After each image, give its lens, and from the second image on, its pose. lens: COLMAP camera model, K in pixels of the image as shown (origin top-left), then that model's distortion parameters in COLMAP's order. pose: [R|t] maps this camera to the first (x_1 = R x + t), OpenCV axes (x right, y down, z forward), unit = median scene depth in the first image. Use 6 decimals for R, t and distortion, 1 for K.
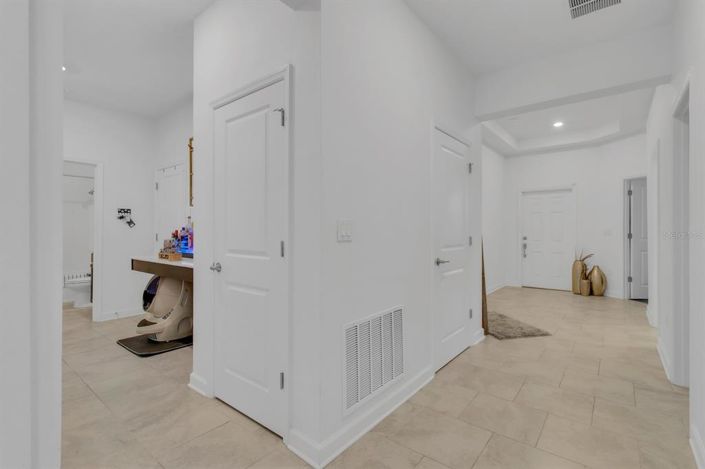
lens RADIAL K [[328.8, 0, 353.9], [0, 328.8, 231.3], [0, 0, 1]] dist [0.000923, 0.000073]
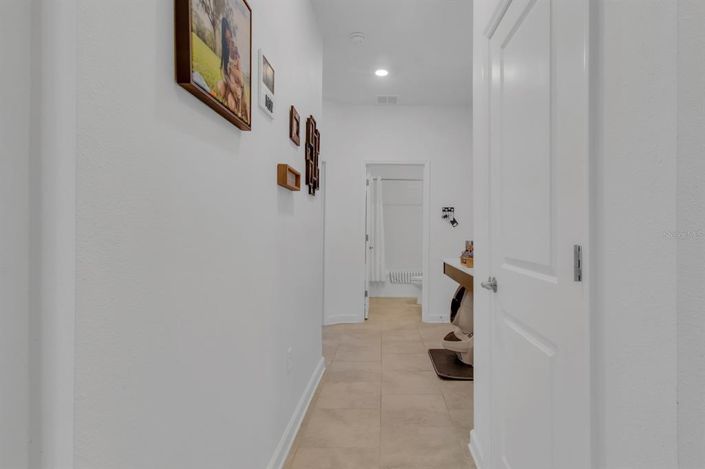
lens RADIAL K [[381.4, 0, 352.5], [0, 381.4, 234.5], [0, 0, 1]] dist [0.001560, 0.000003]
pose [[0.609127, -0.001649, -0.793071, -0.000400], [0.007956, 0.999960, 0.004031, 0.004468], [0.793033, -0.008765, 0.609116, 0.183125]]
